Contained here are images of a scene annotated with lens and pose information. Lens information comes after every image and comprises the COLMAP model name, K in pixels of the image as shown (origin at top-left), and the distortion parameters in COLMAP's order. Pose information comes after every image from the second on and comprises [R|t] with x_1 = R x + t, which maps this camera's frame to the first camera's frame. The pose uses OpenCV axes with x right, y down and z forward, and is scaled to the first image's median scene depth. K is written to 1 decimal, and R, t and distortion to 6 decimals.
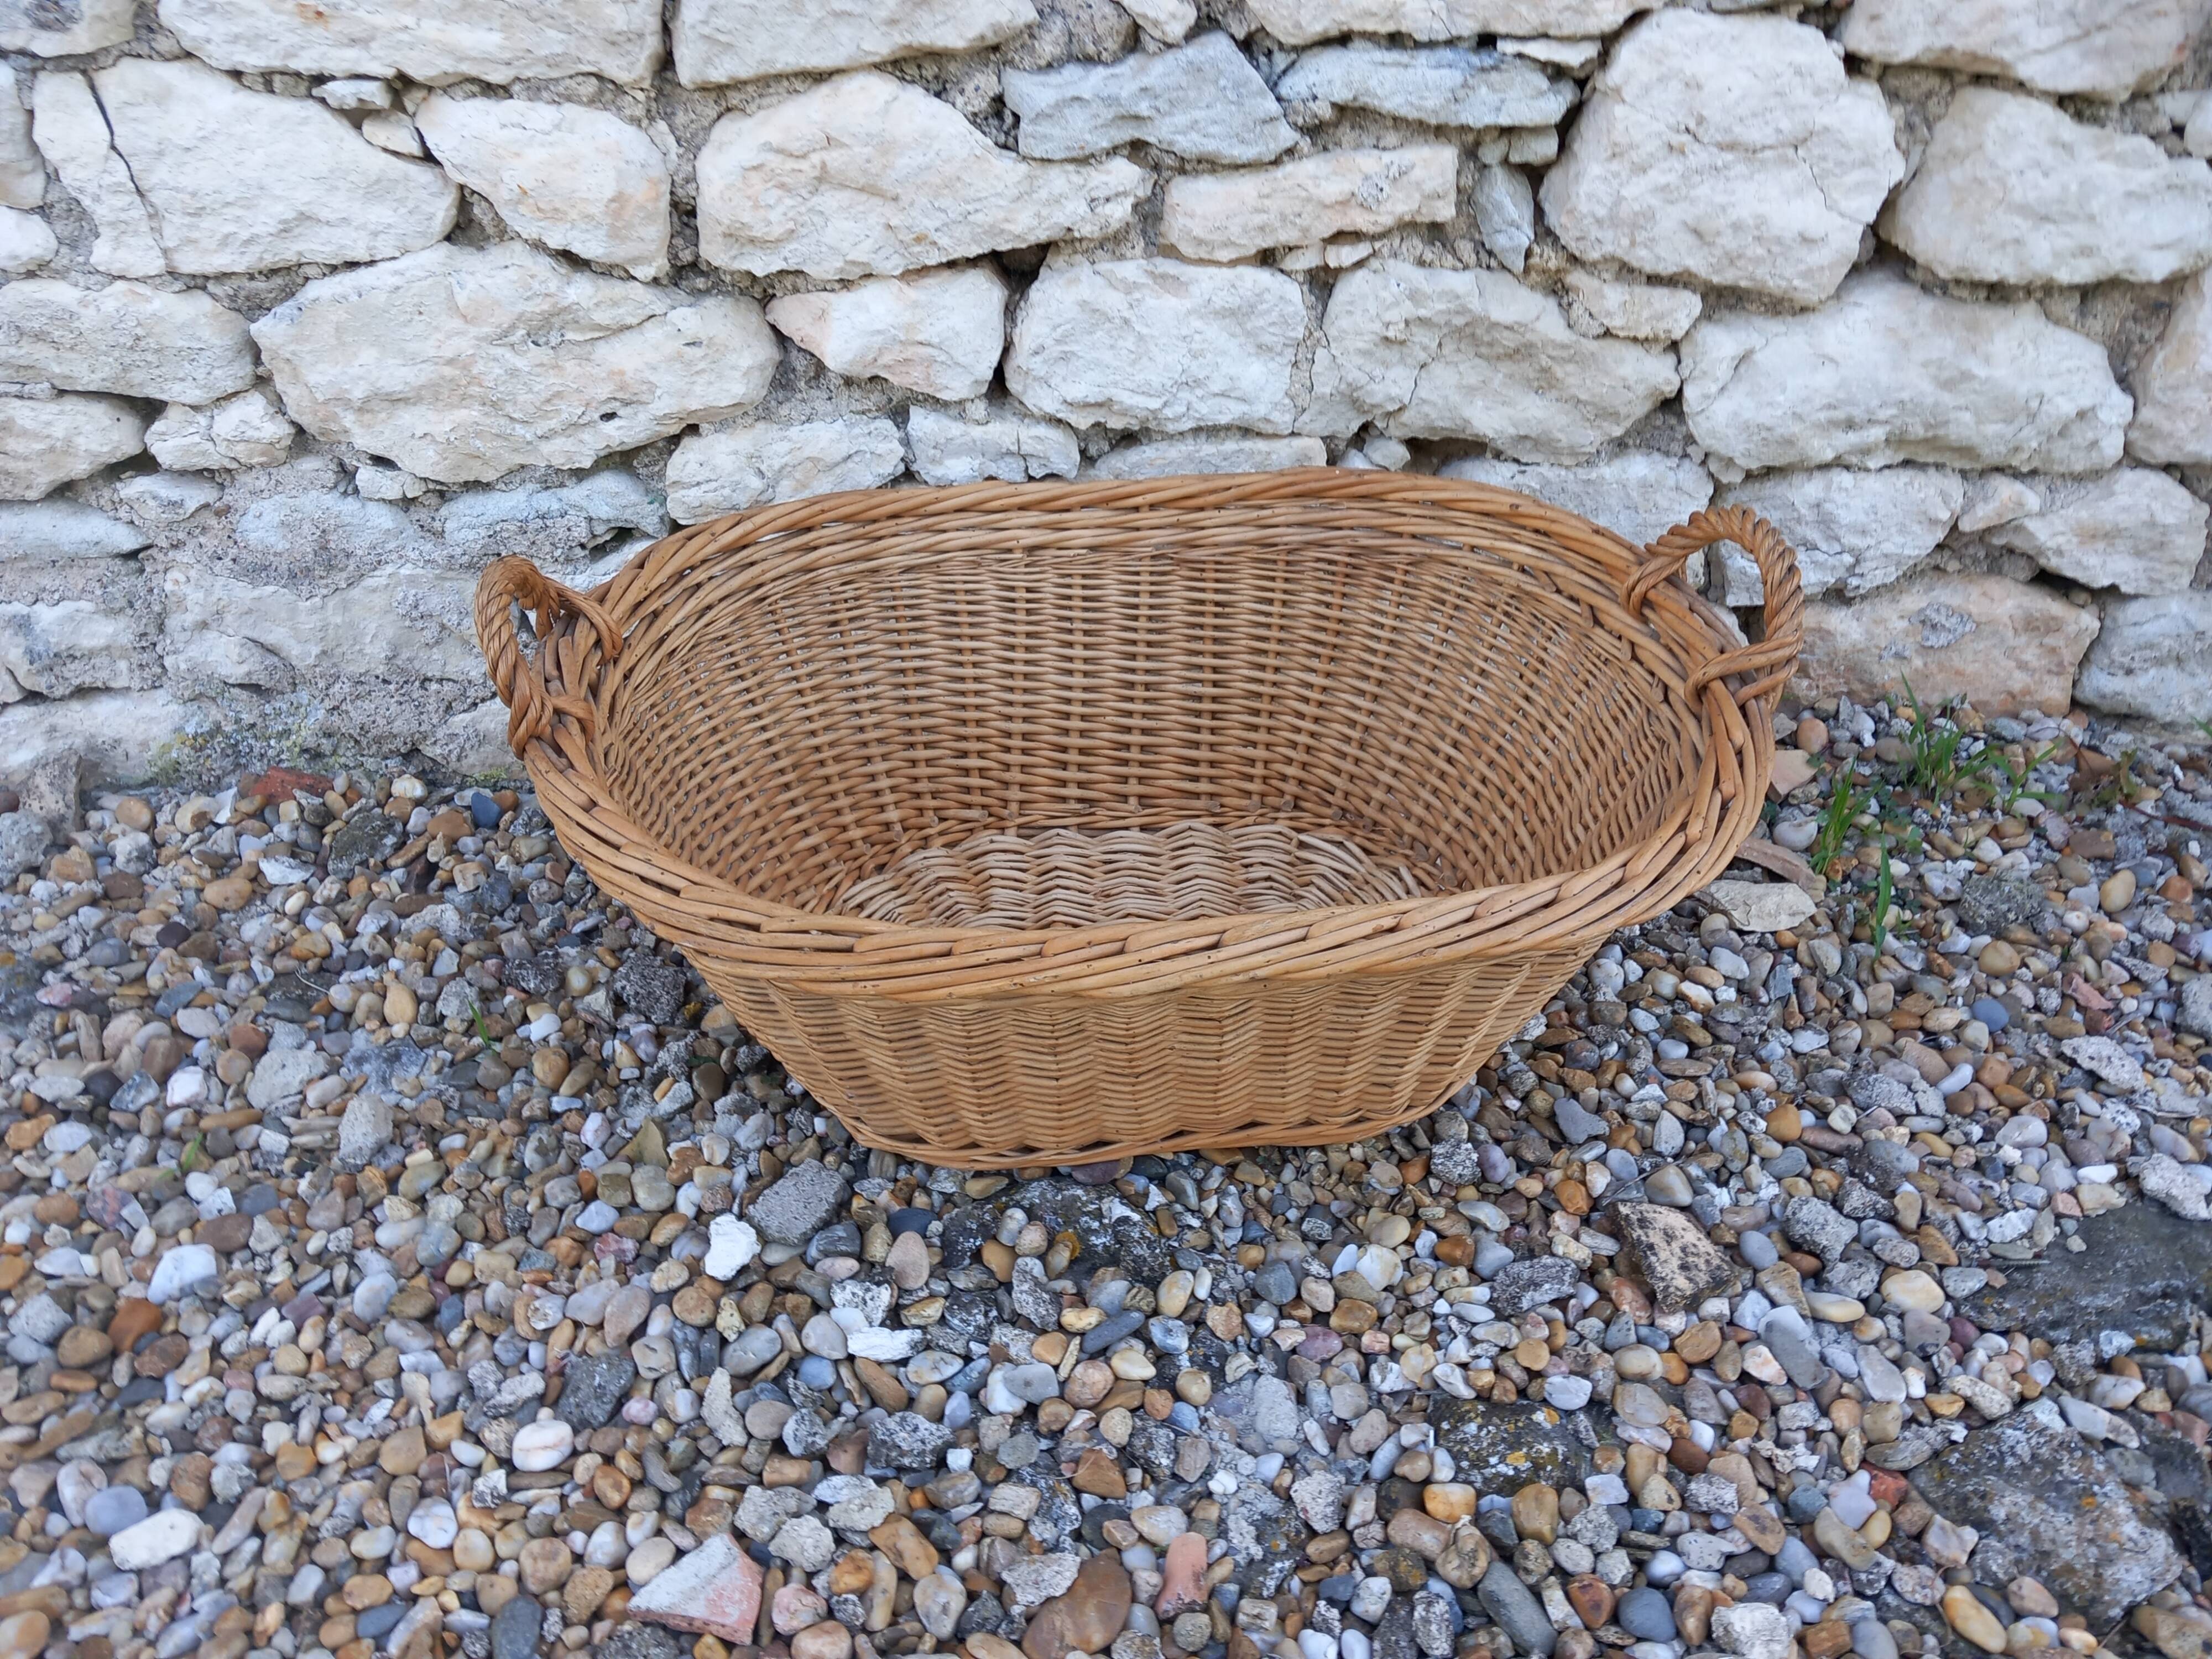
lens RADIAL K [[1715.3, 0, 1124.0], [0, 1715.3, 824.0], [0, 0, 1]] dist [-0.013645, 0.007707]
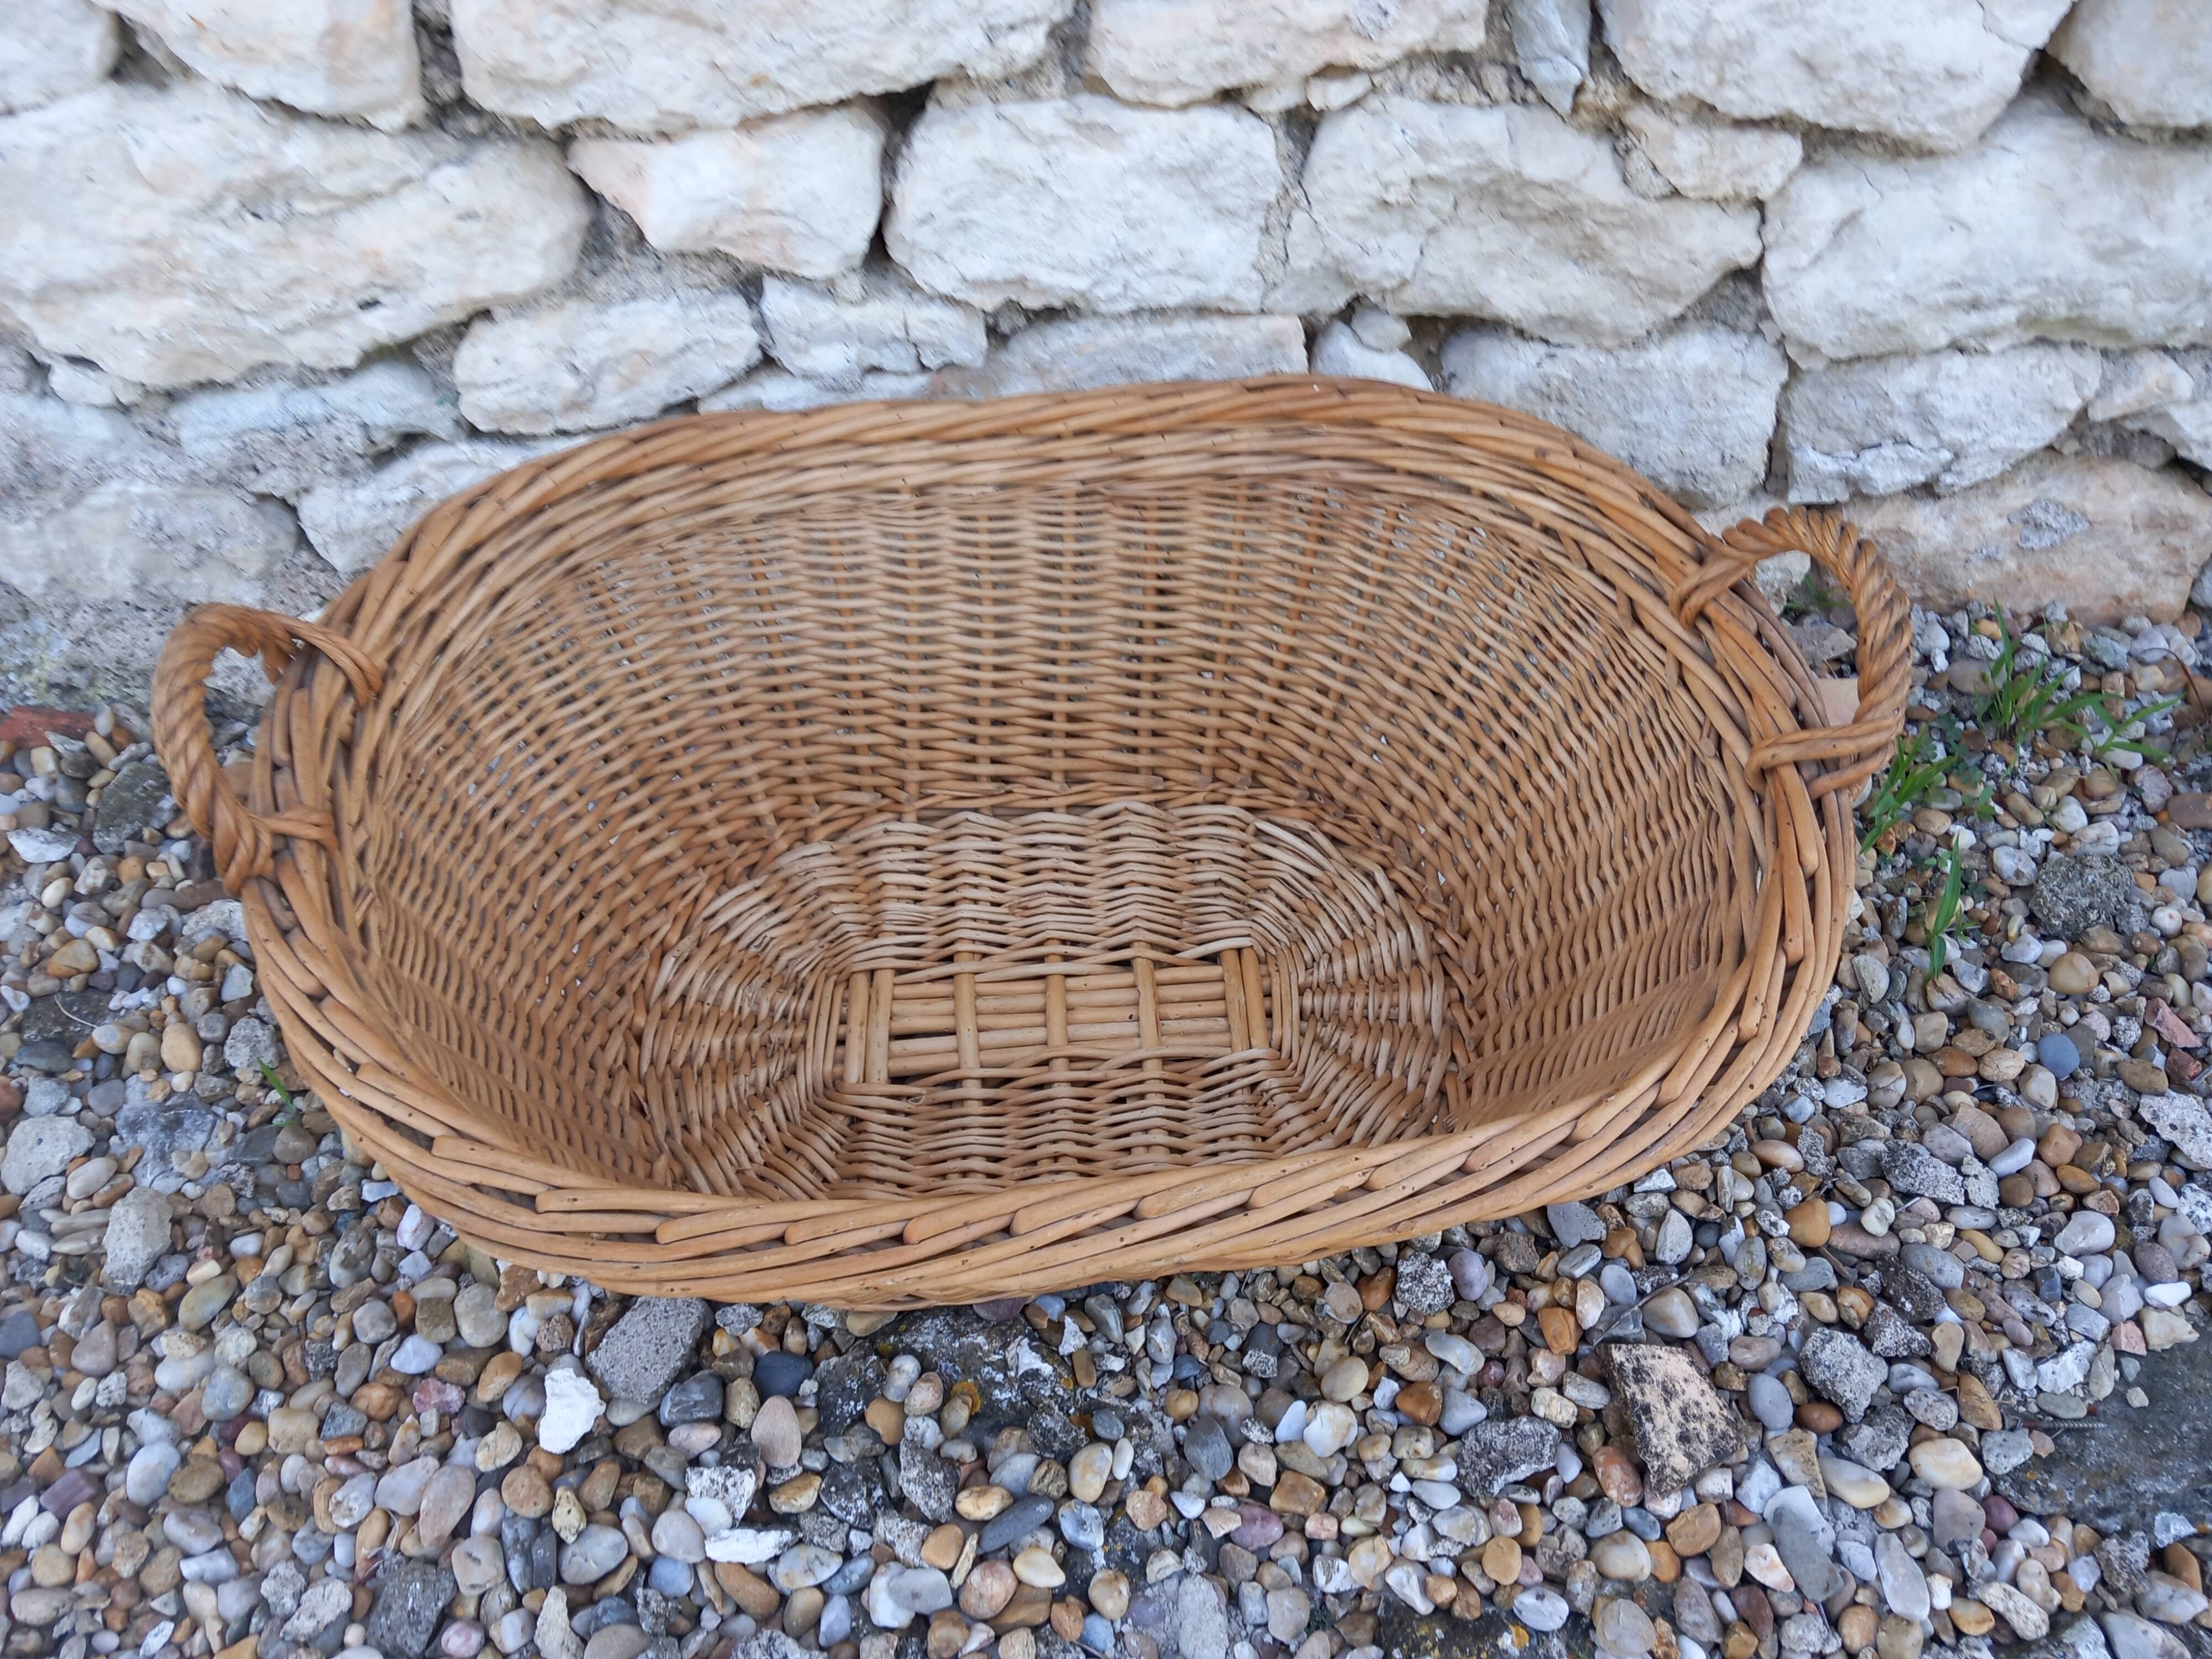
lens RADIAL K [[1720.2, 0, 1131.2], [0, 1720.2, 815.7], [0, 0, 1]] dist [-0.007296, 0.005729]
pose [[0.999898, 0.001131, 0.014214, 0.033804], [-0.004500, 0.970953, 0.239227, -0.224969], [-0.013531, -0.239267, 0.970860, 0.218773]]
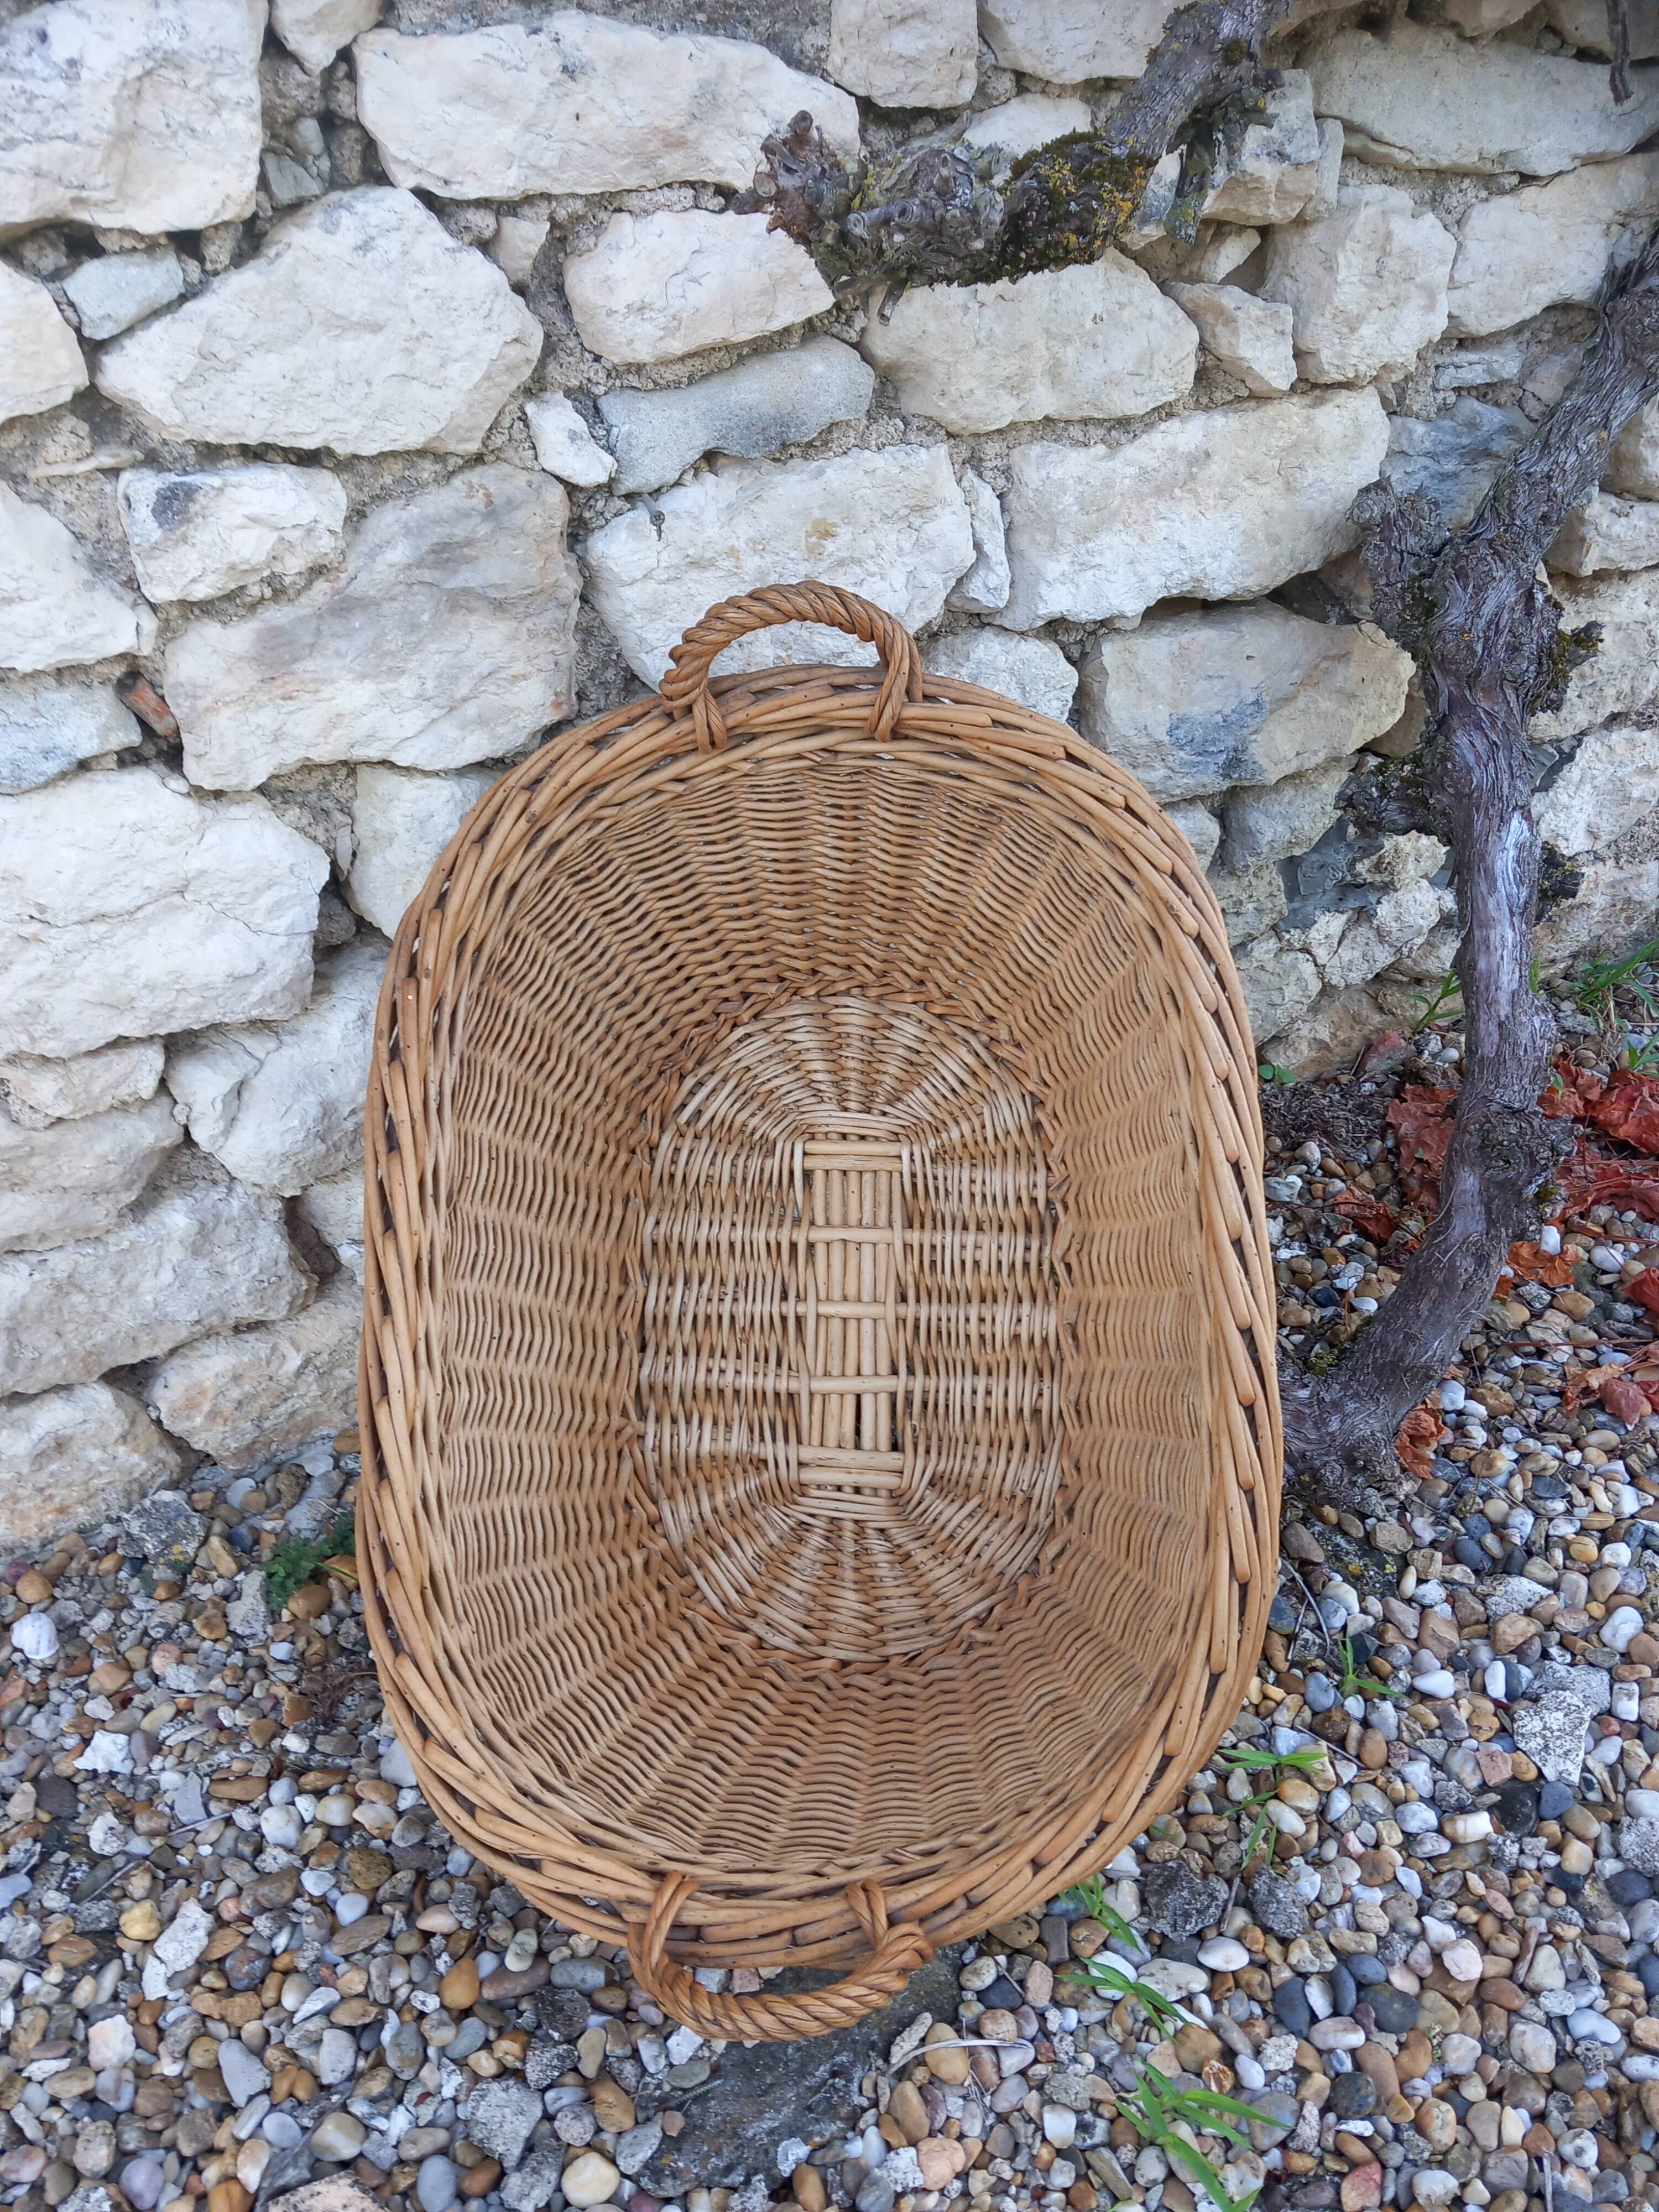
lens RADIAL K [[1756.2, 0, 829.5], [0, 1756.2, 1106.0], [0, 0, 1]] dist [-0.005936, -0.000824]
pose [[0.914291, -0.293715, 0.278933, 0.438880], [0.268647, 0.955078, 0.125115, -0.337768], [-0.303151, -0.039457, 0.952125, 0.062986]]
